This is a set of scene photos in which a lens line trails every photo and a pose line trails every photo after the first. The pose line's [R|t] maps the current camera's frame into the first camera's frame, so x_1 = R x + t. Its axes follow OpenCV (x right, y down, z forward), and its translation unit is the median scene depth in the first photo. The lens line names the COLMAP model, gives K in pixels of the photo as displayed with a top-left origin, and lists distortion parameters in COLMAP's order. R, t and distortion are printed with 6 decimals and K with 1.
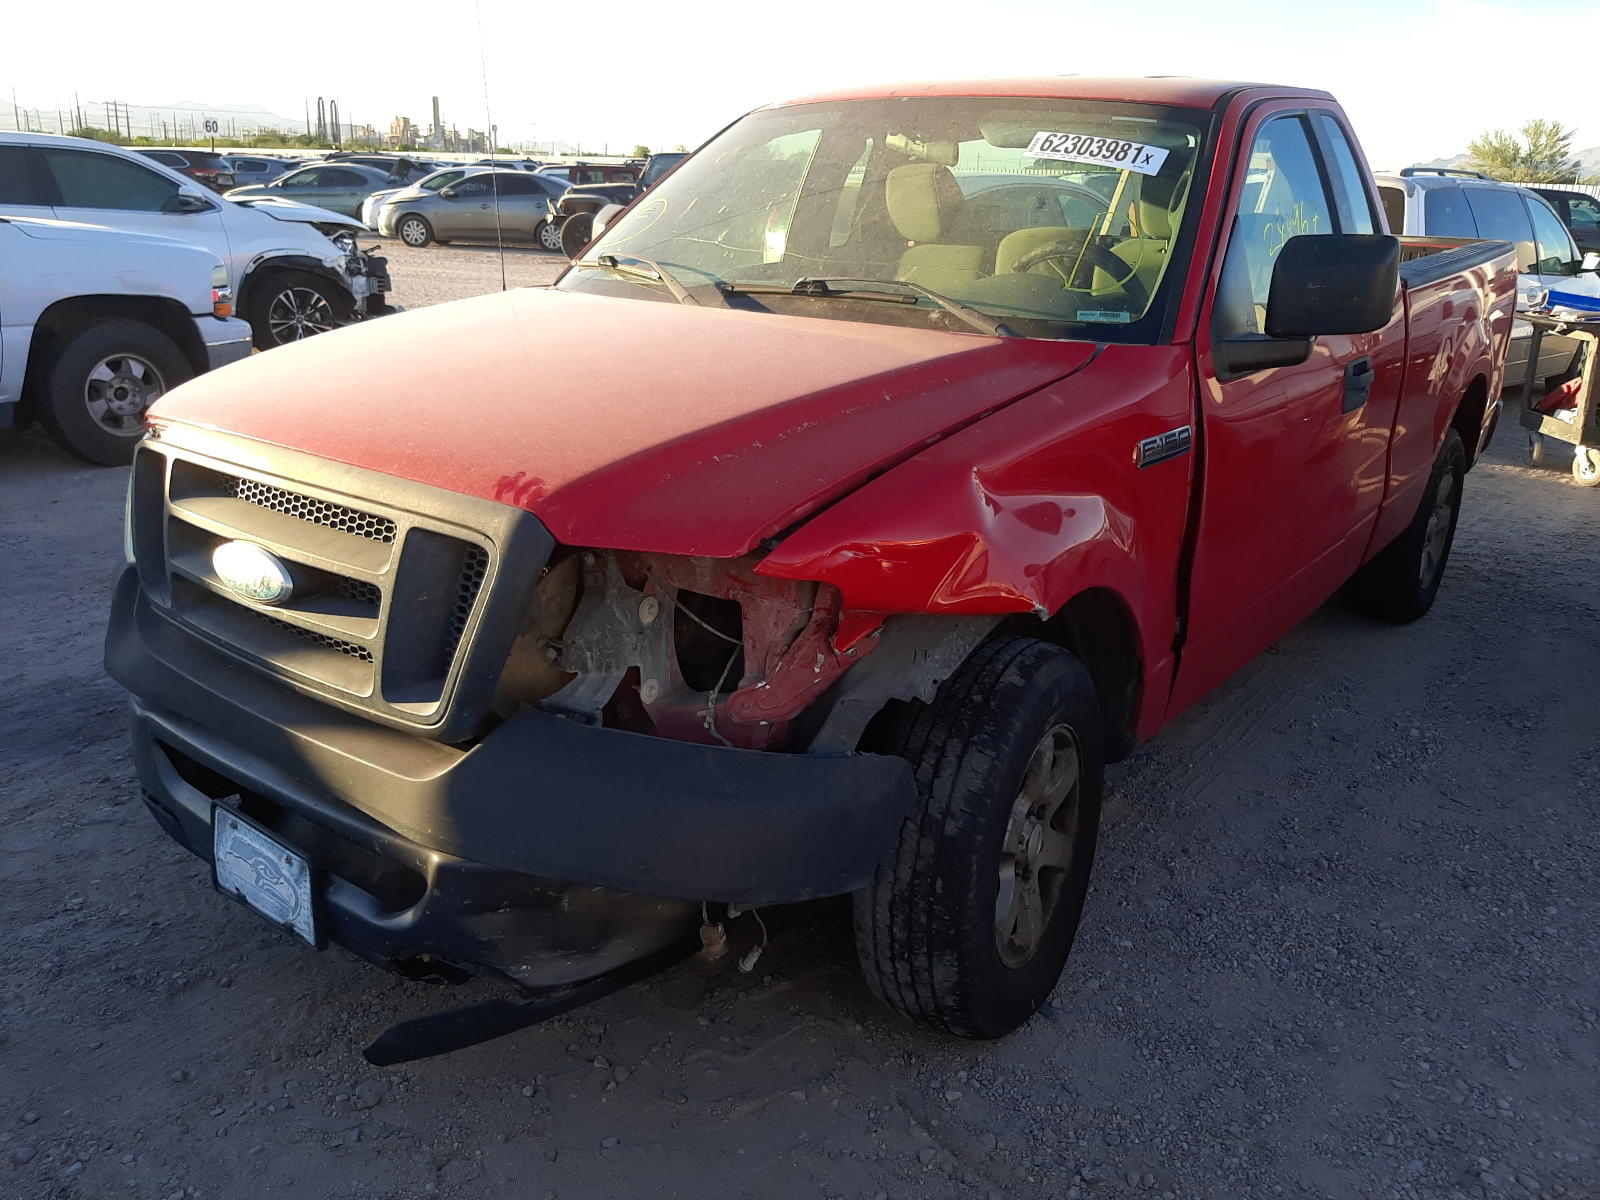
lens RADIAL K [[1218.1, 0, 765.4], [0, 1218.1, 597.8], [0, 0, 1]] dist [0.071088, -0.121688]
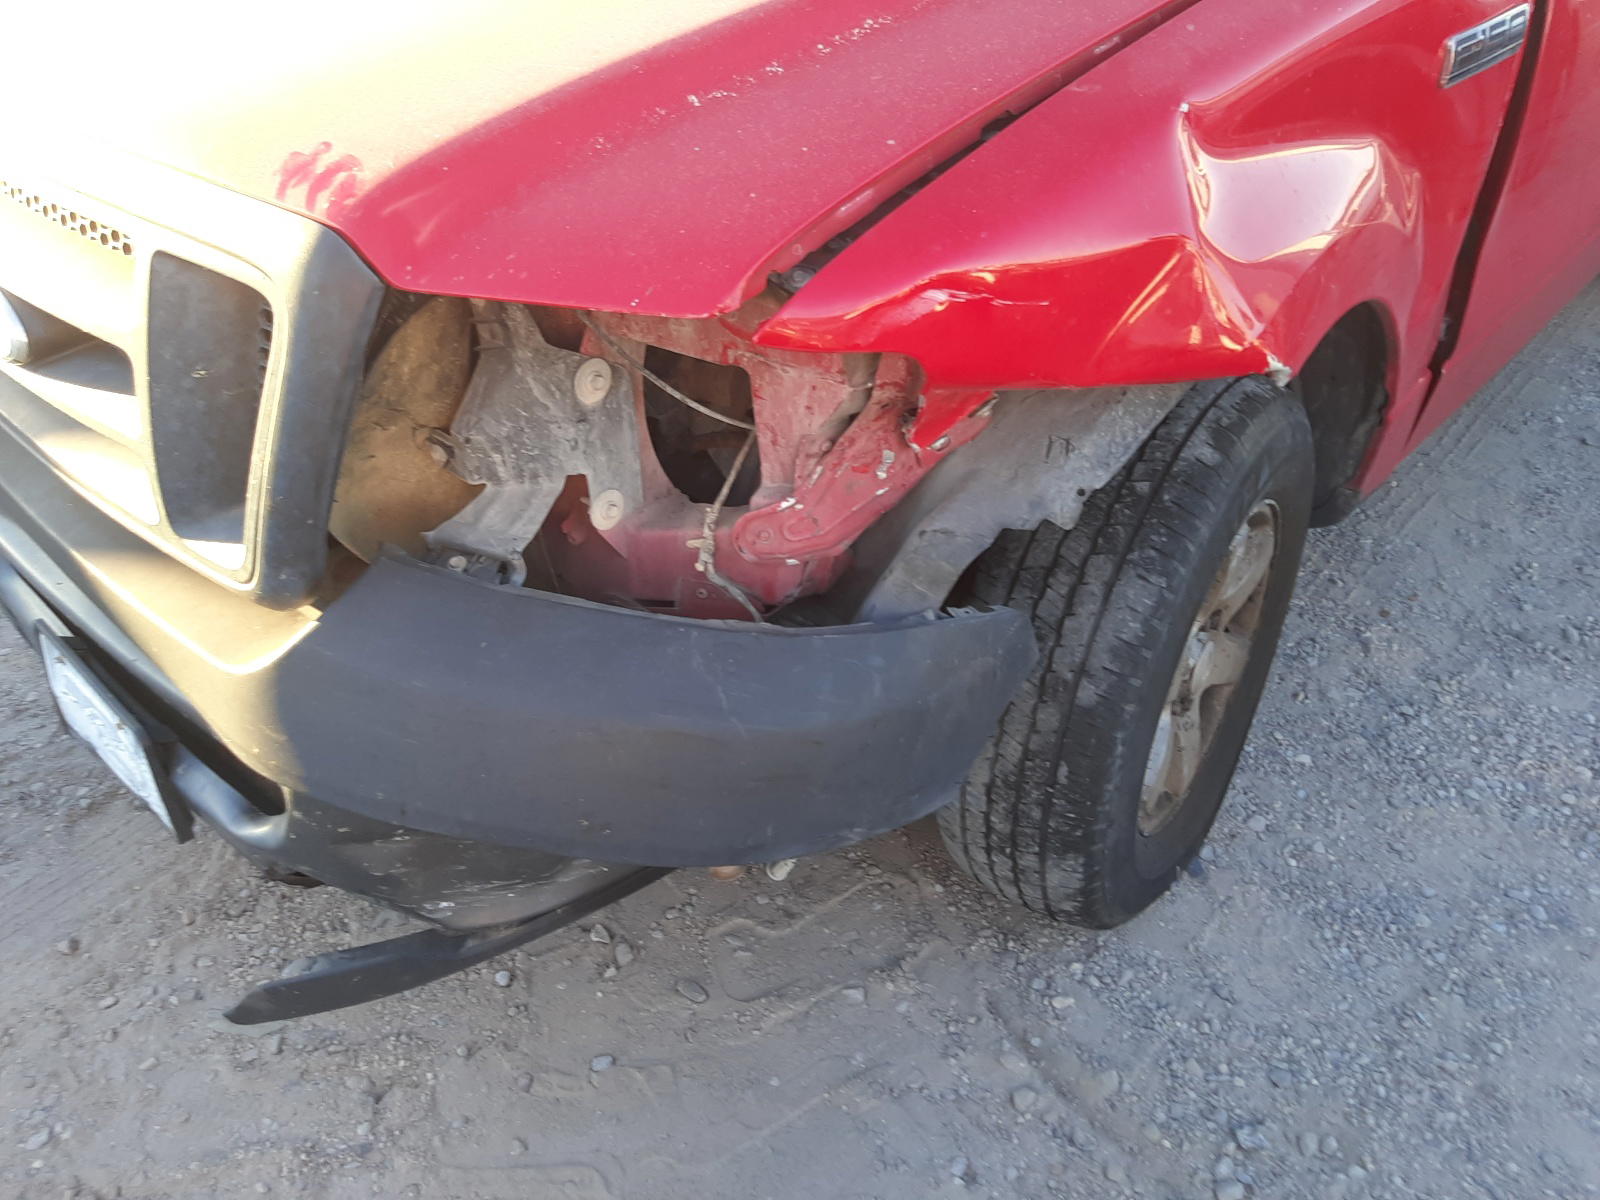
lens RADIAL K [[1218.1, 0, 765.4], [0, 1218.1, 597.8], [0, 0, 1]] dist [0.071088, -0.121688]
pose [[0.996684, 0.012794, -0.080362, 0.031588], [0.012640, 0.951238, 0.308200, -0.063735], [0.080387, -0.308194, 0.947921, 0.375391]]
